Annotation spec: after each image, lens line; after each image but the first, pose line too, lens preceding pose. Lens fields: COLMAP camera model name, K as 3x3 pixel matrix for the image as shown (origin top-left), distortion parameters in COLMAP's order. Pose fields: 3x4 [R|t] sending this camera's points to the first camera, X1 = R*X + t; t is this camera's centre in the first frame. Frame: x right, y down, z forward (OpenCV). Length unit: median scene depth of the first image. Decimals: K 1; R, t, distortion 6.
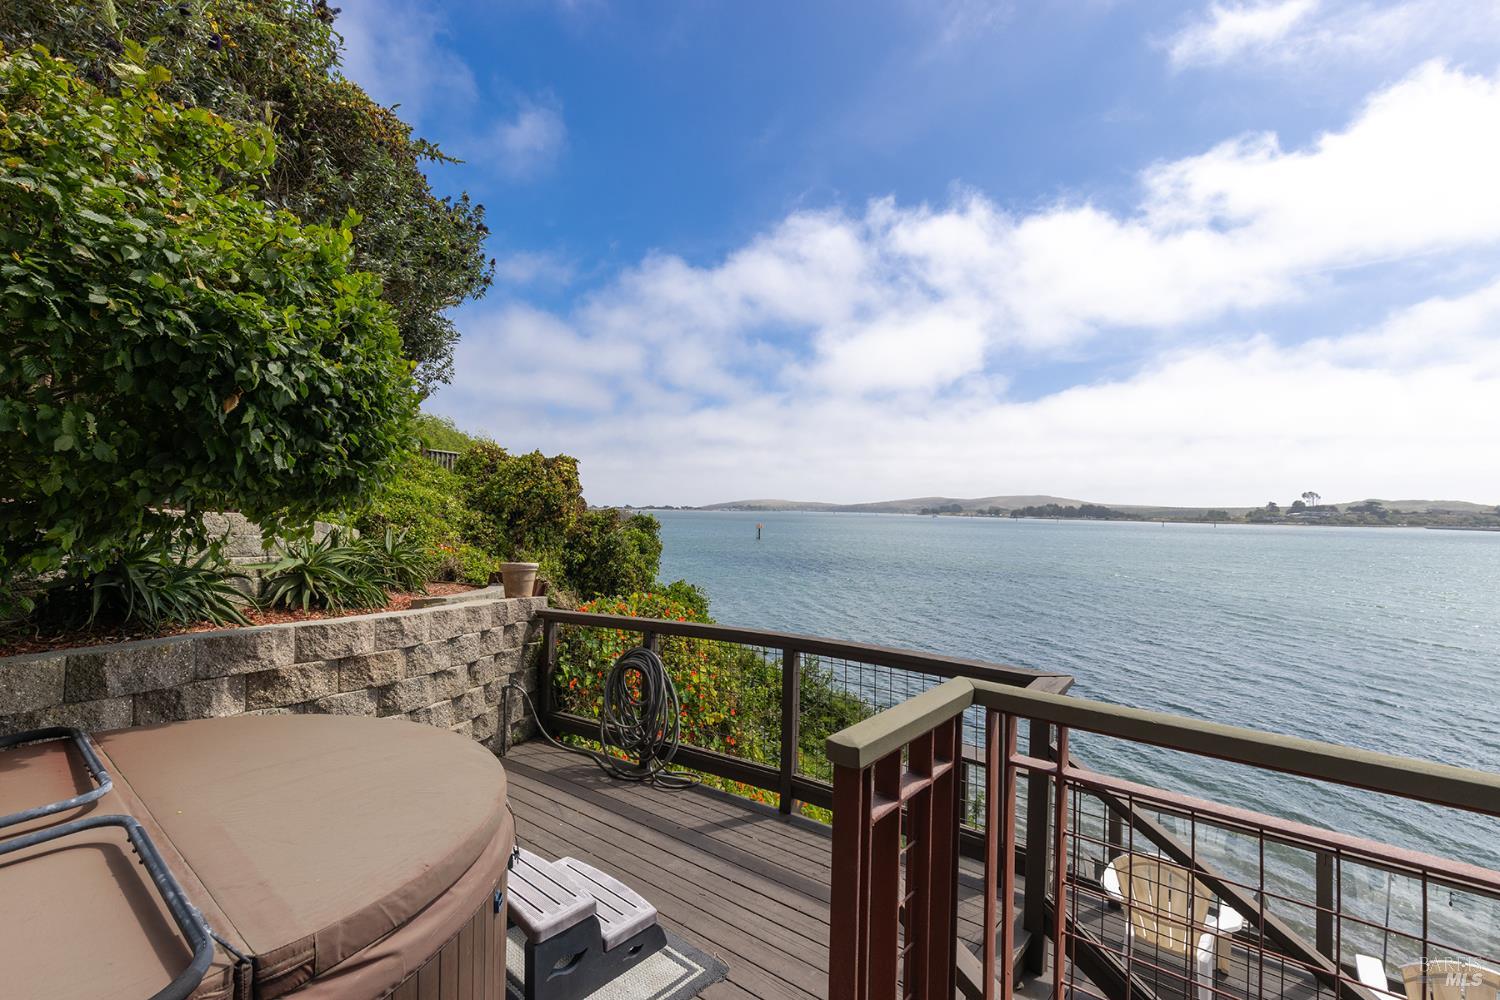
lens RADIAL K [[668.0, 0, 759.3], [0, 668.0, 499.9], [0, 0, 1]] dist [0.005554, -0.000724]
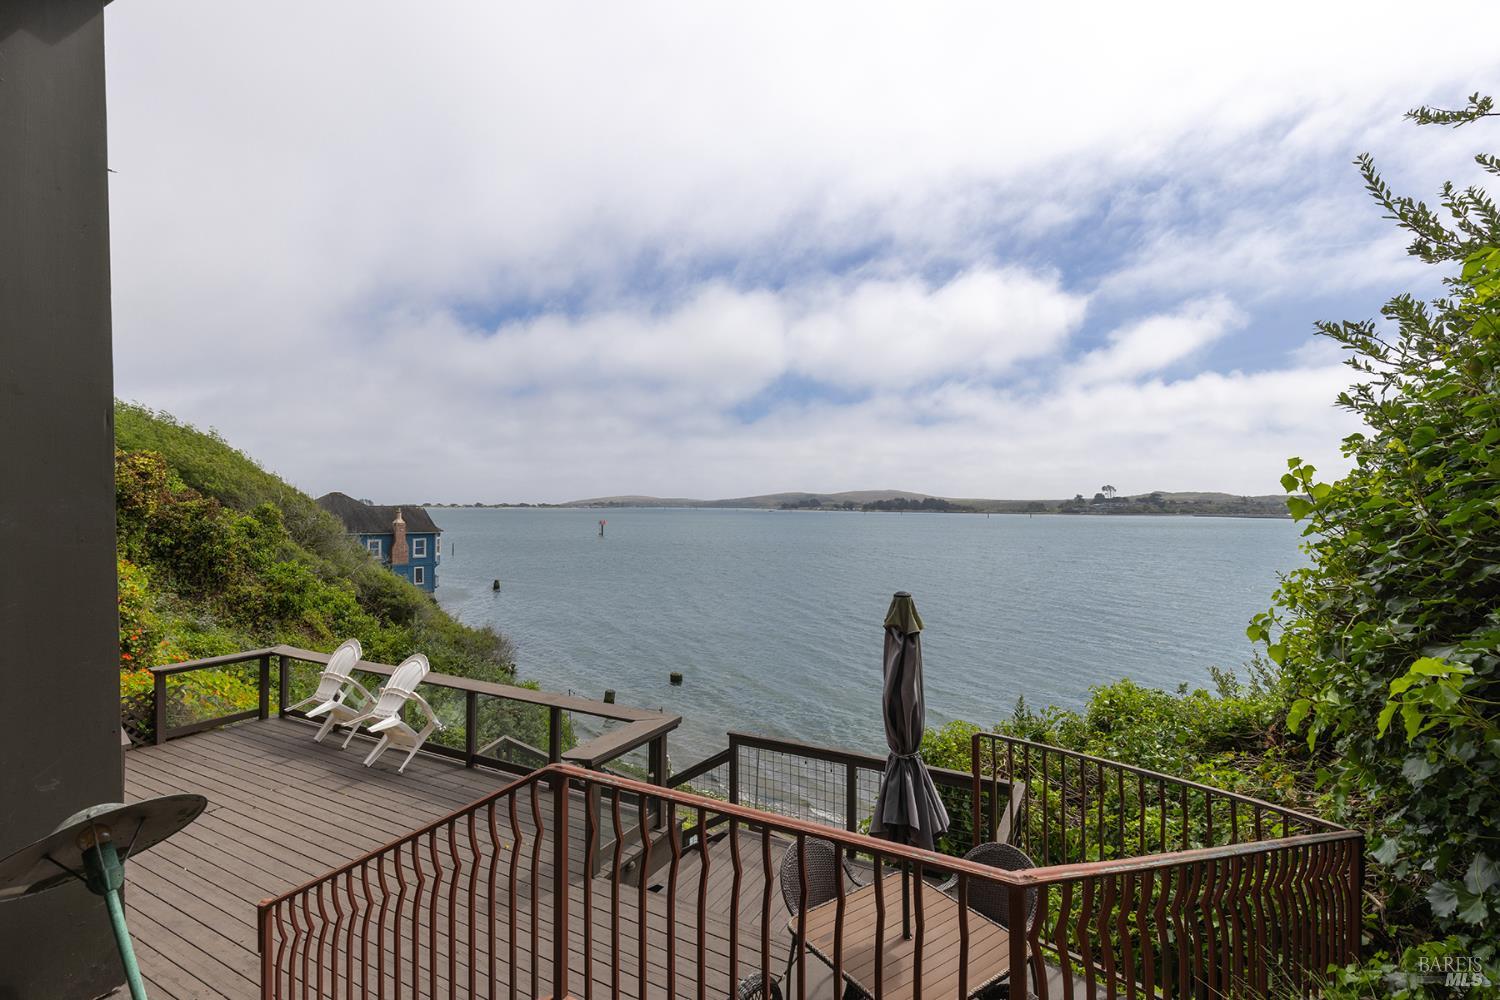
lens RADIAL K [[667.5, 0, 757.5], [0, 667.5, 502.0], [0, 0, 1]] dist [0.004409, 0.000020]
pose [[0.980438, -0.009478, 0.196602, 0.532812], [0.007652, 0.999920, 0.010042, 0.017275], [-0.196681, -0.008341, 0.980432, -0.344265]]
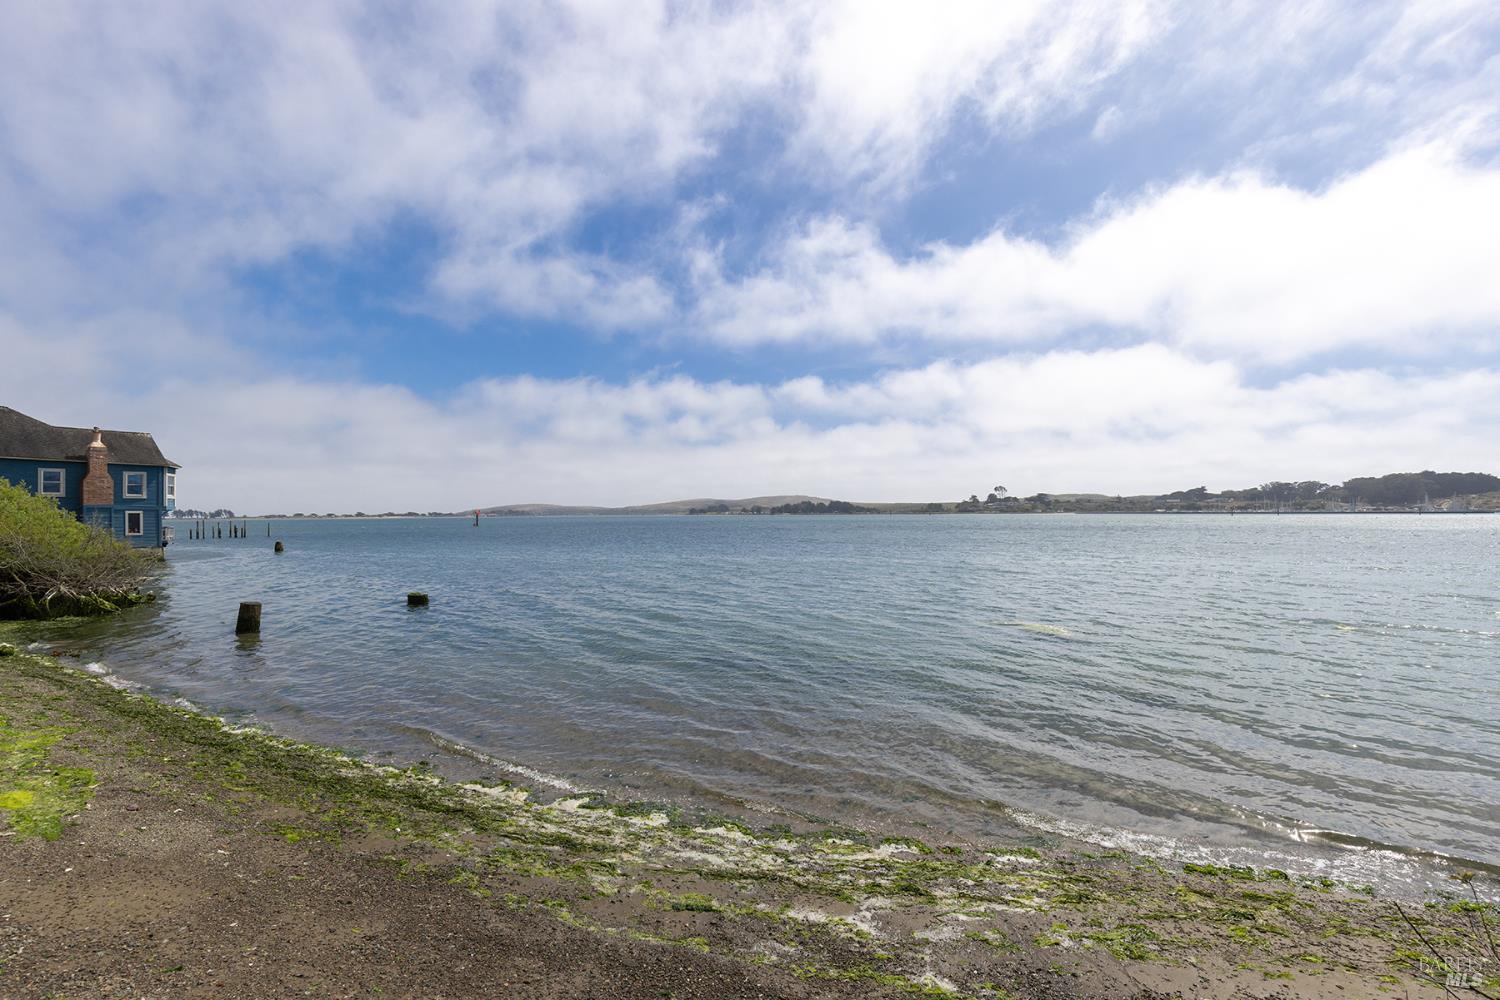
lens RADIAL K [[667.5, 0, 757.5], [0, 667.5, 502.0], [0, 0, 1]] dist [0.004409, 0.000020]
pose [[0.944518, -0.018625, 0.327932, 1.041589], [0.019588, 0.999808, 0.000366, 0.553038], [-0.327876, 0.006078, 0.944701, 0.507312]]
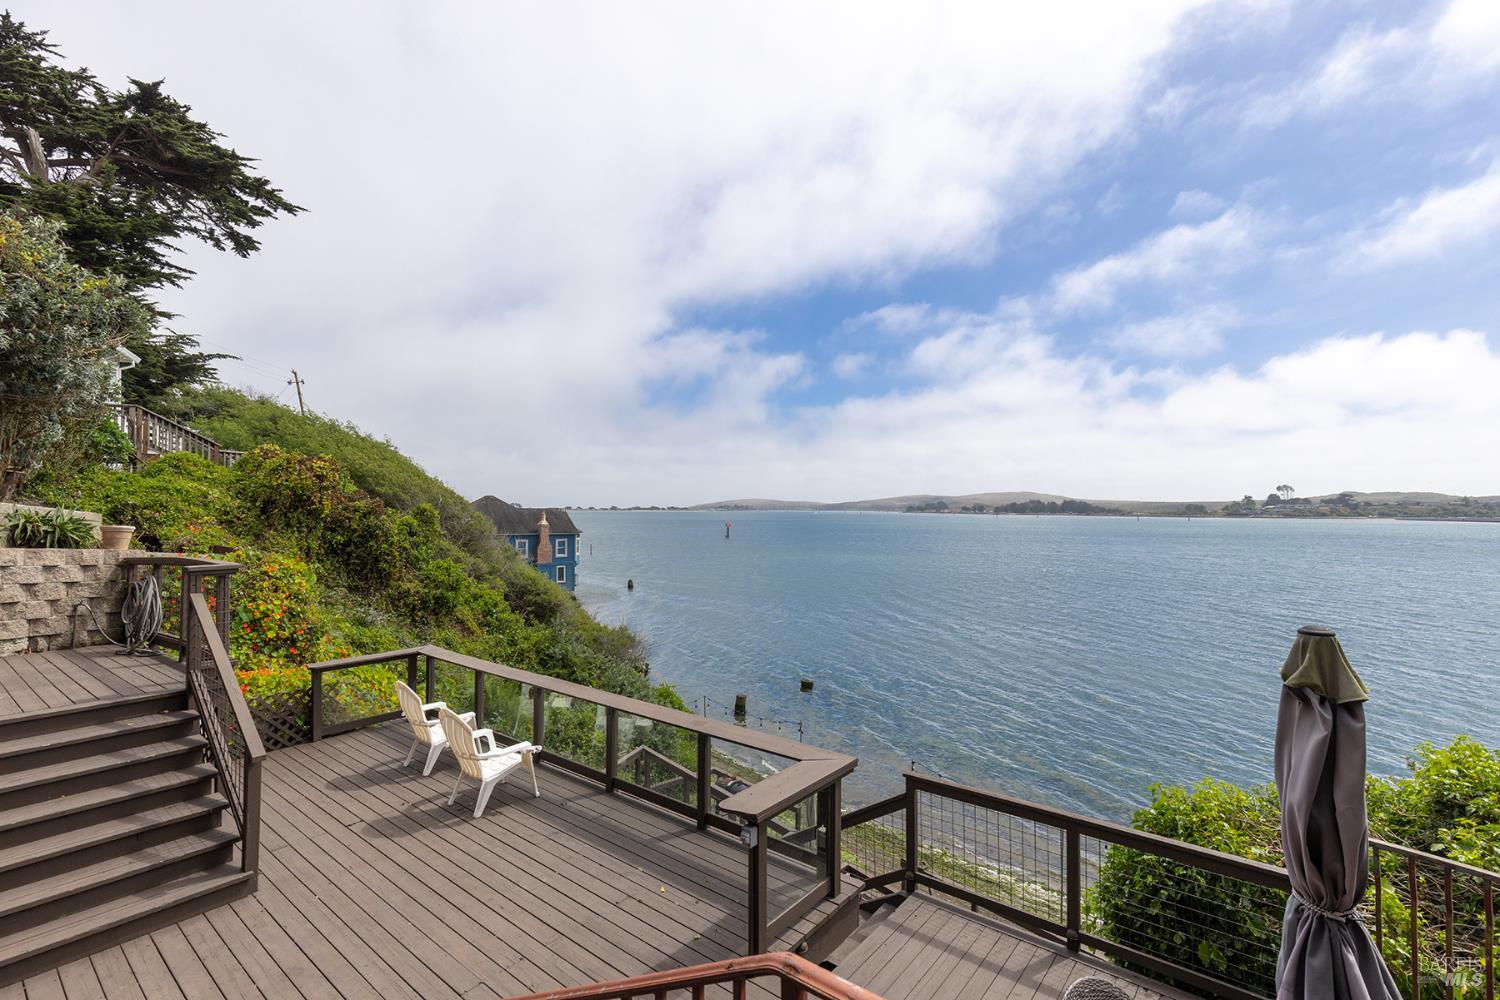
lens RADIAL K [[668.0, 0, 759.3], [0, 668.0, 499.9], [0, 0, 1]] dist [0.005554, -0.000724]
pose [[0.999784, -0.011684, 0.017179, 0.509158], [0.011673, 0.999932, 0.000763, 0.025306], [-0.017187, -0.000562, 0.999852, -0.247260]]
